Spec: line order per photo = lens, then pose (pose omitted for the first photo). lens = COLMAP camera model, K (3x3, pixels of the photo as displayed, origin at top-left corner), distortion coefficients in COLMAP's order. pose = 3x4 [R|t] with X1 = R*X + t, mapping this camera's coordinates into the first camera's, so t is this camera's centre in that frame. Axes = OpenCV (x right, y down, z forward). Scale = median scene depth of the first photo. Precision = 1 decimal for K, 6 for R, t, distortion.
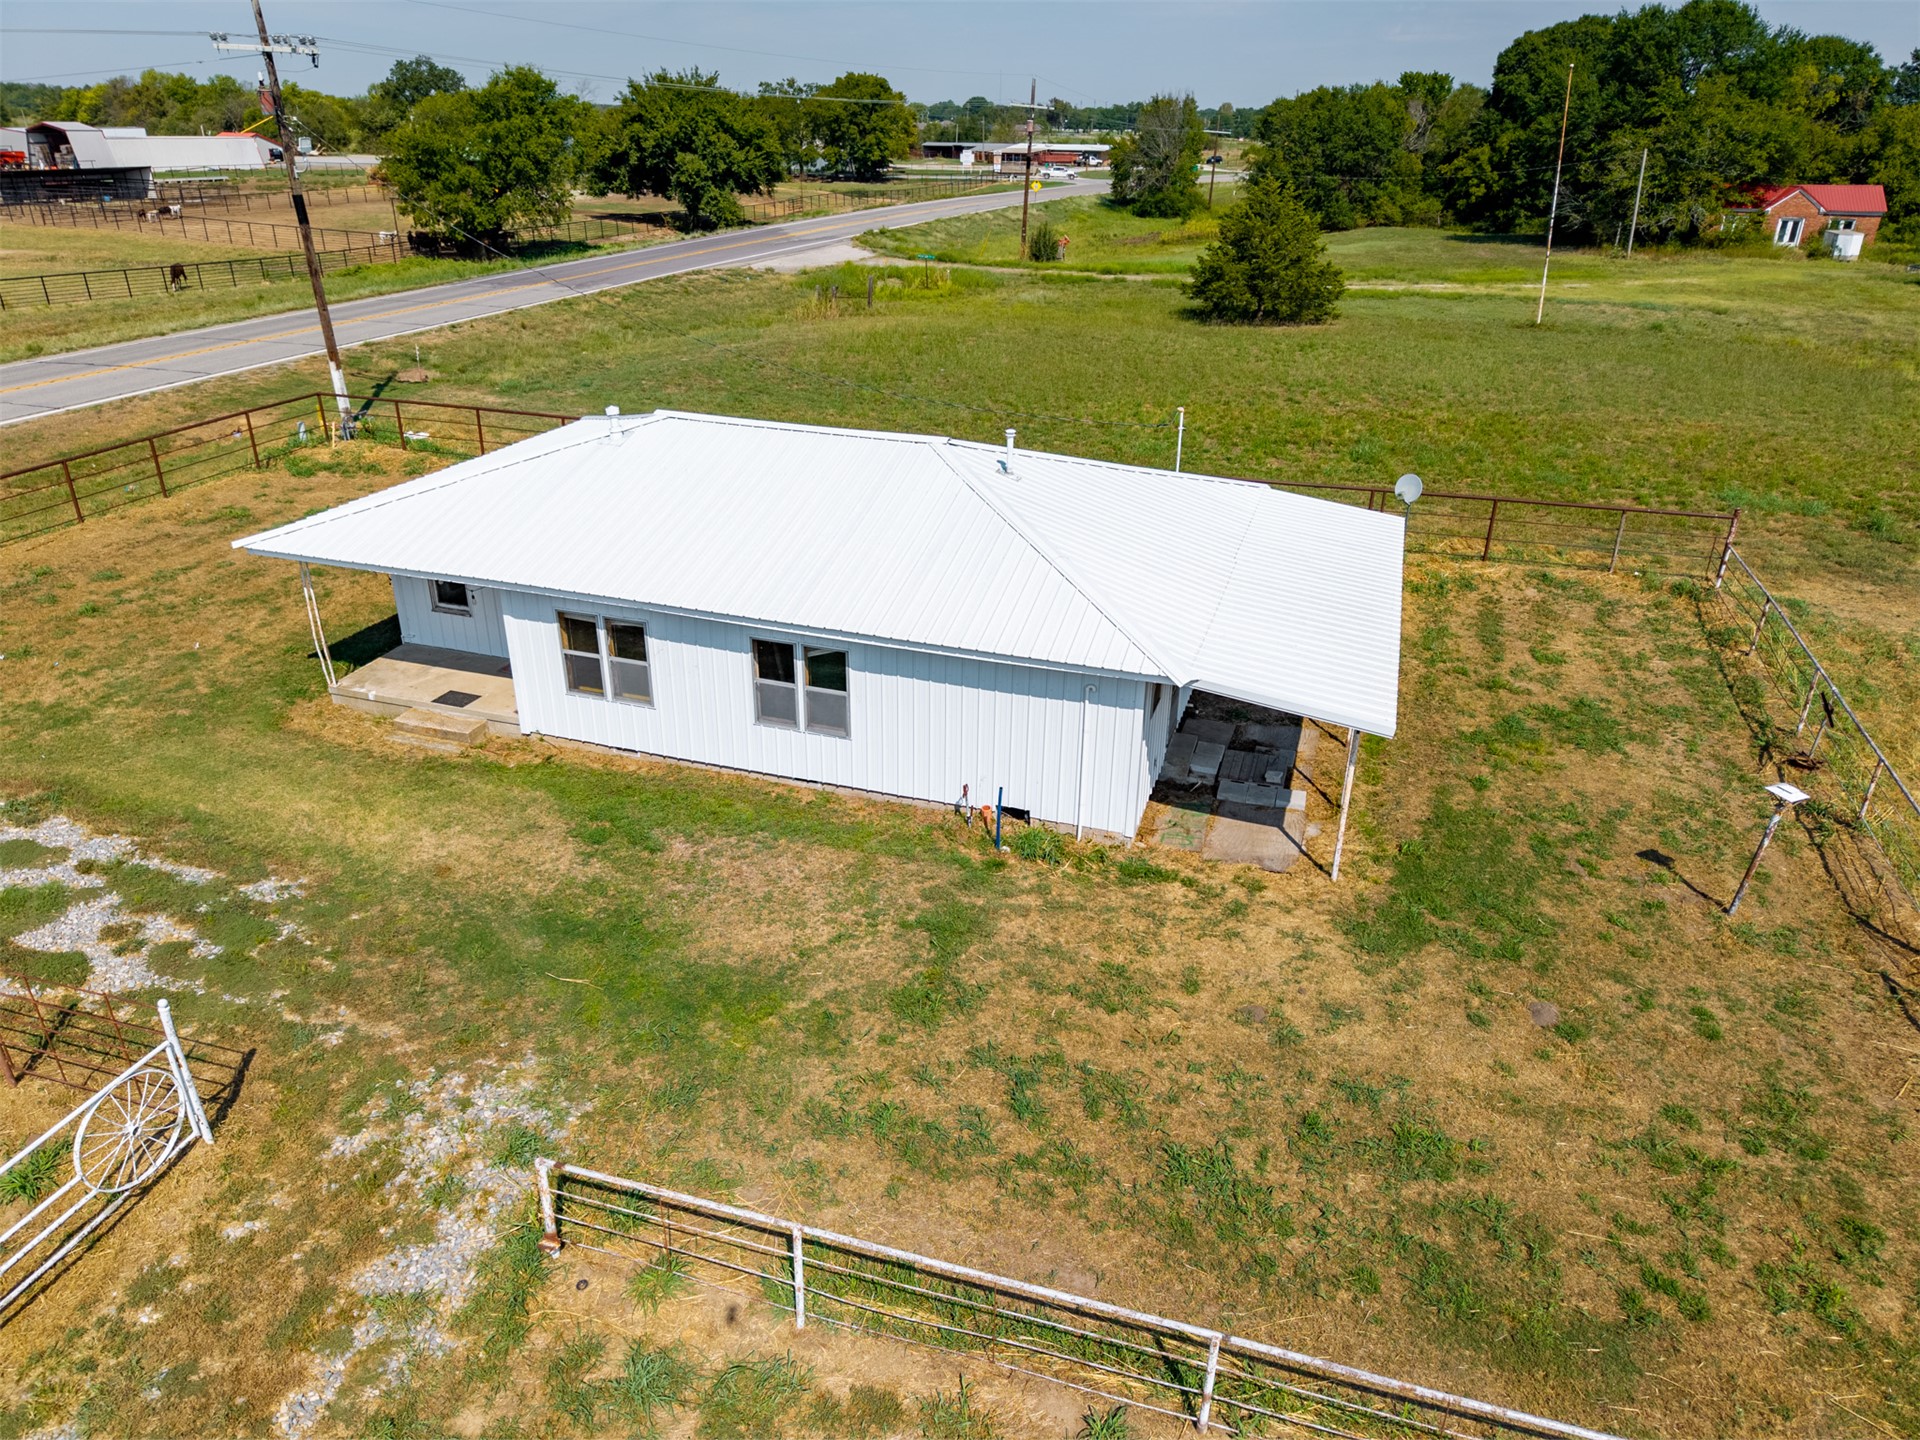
lens RADIAL K [[1288.8, 0, 963.8], [0, 1288.8, 722.3], [0, 0, 1]] dist [0.014590, -0.011597]
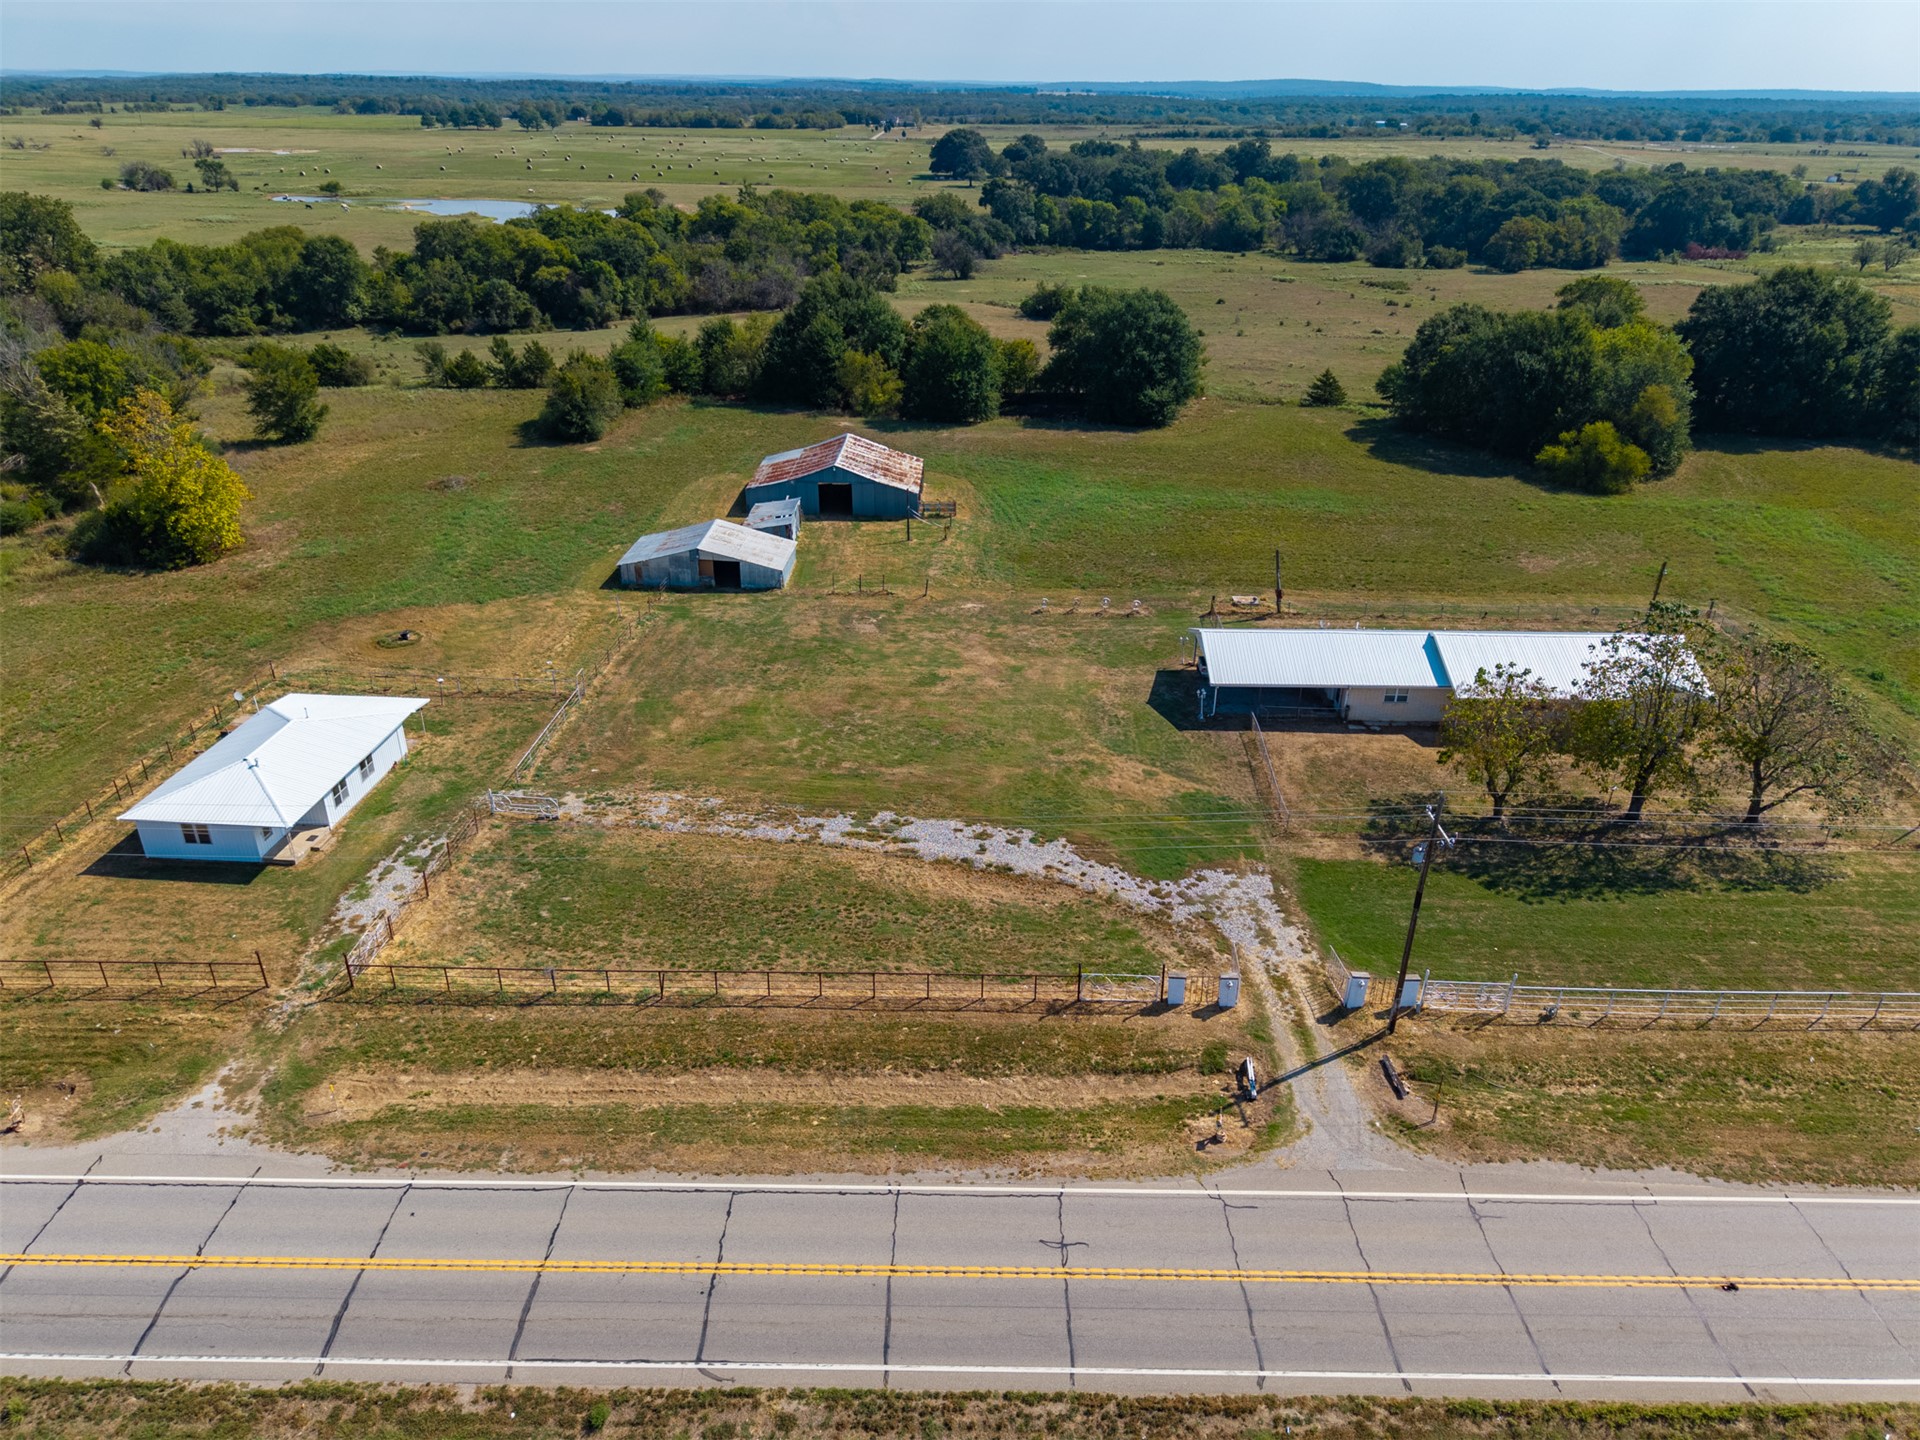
lens RADIAL K [[1284.6, 0, 963.6], [0, 1284.6, 726.4], [0, 0, 1]] dist [0.028960, -0.031332]
pose [[-0.249928, -0.442982, 0.860989, -3.241062], [0.396969, 0.764164, 0.508398, -1.159533], [-0.883148, 0.468849, -0.015136, -0.570682]]
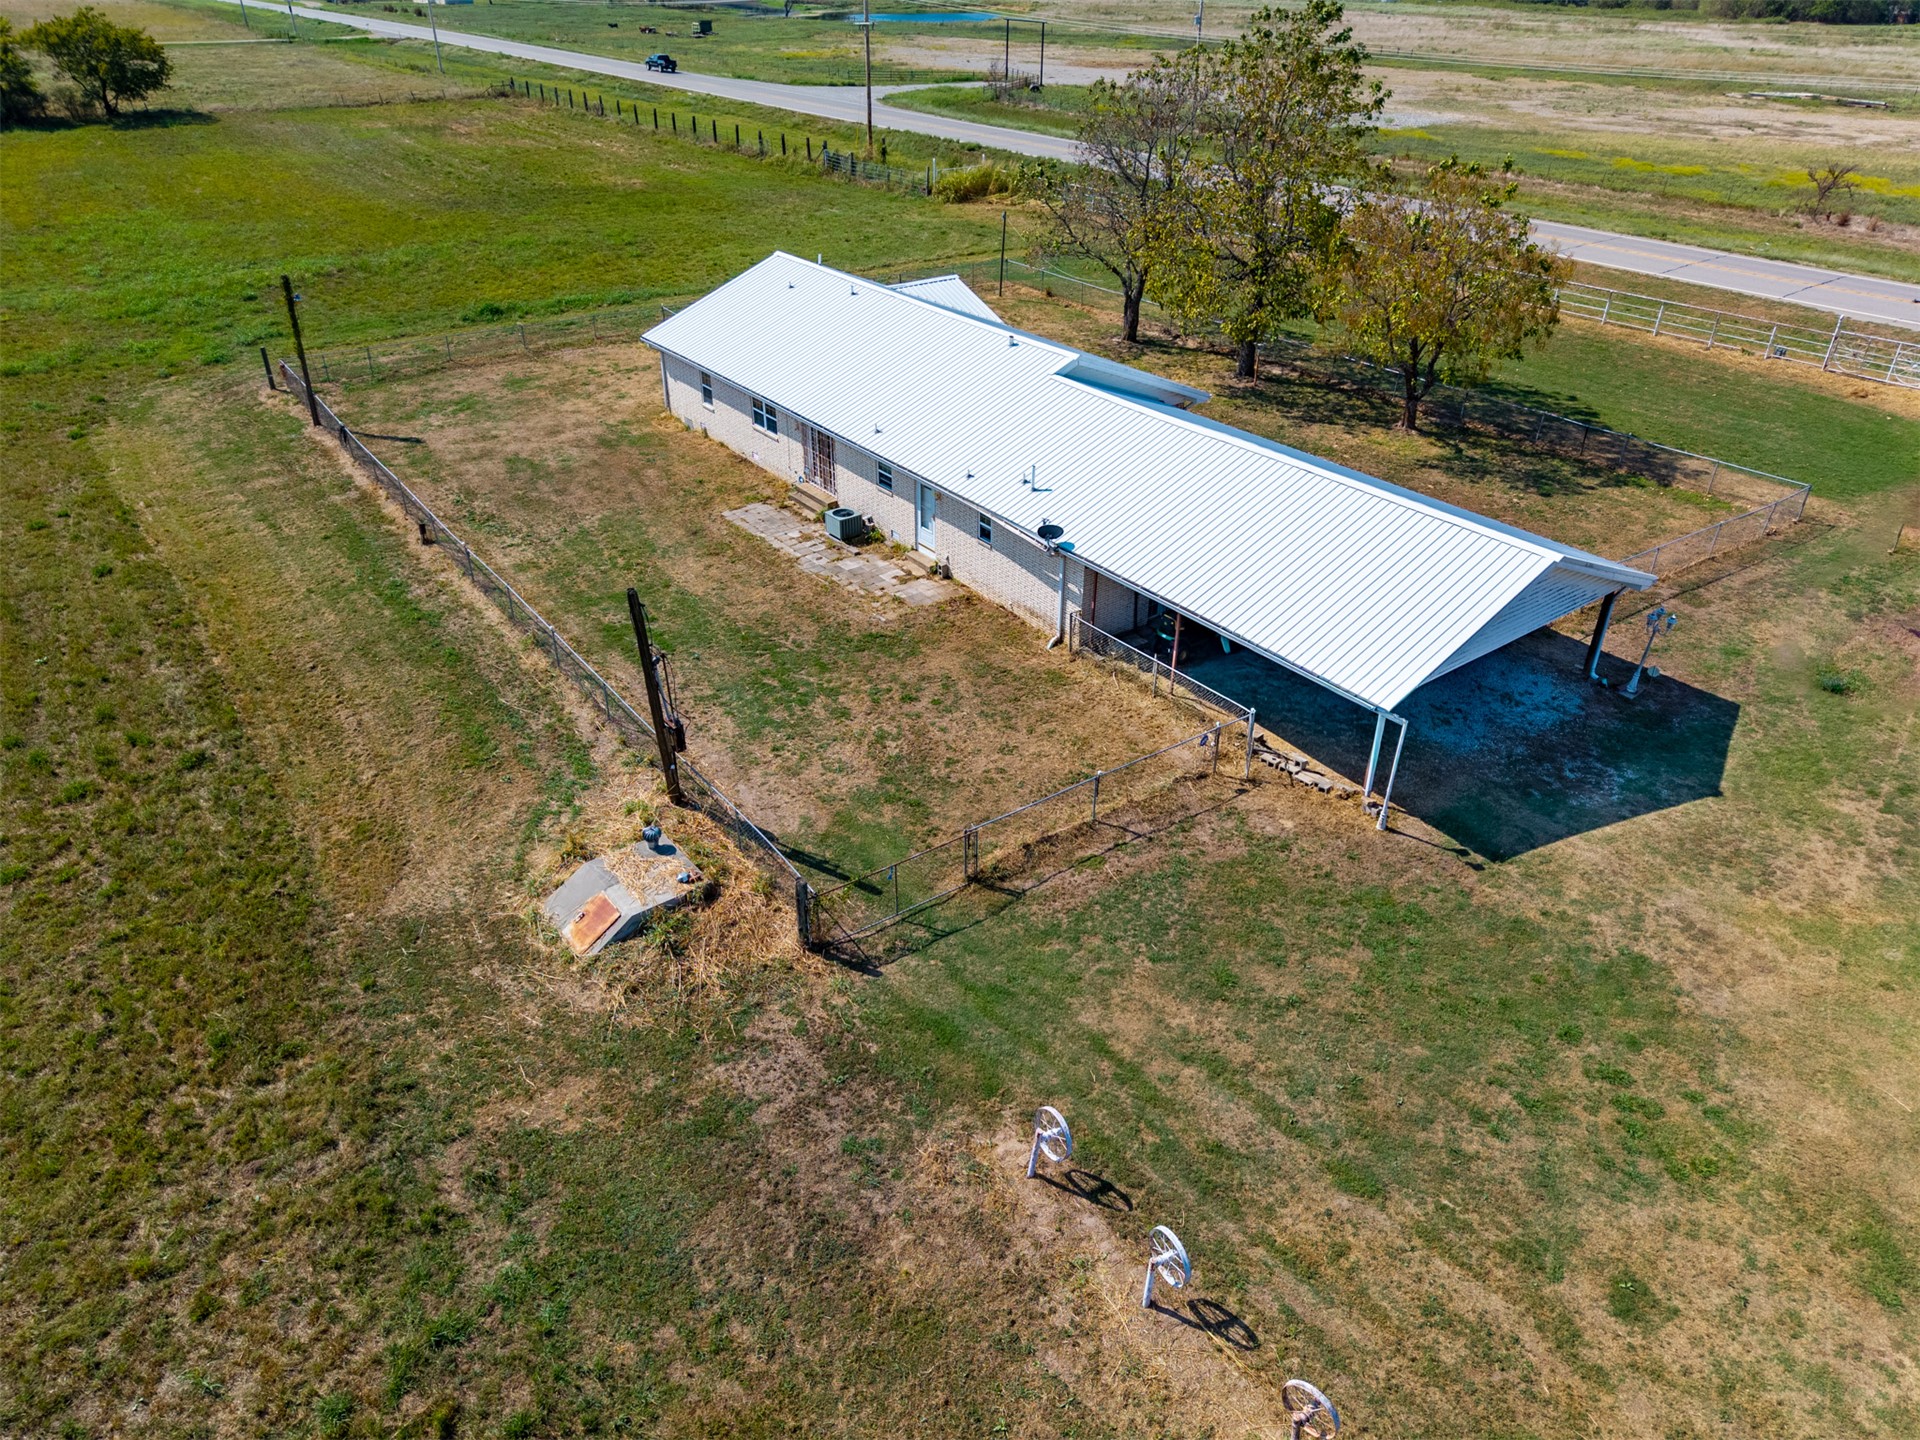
lens RADIAL K [[1288.8, 0, 963.8], [0, 1288.8, 722.3], [0, 0, 1]] dist [0.014590, -0.011597]
pose [[-0.610415, 0.398242, -0.684688, 1.133176], [-0.349525, 0.640274, 0.684019, 0.353766], [0.710793, 0.656850, -0.251637, -1.378016]]
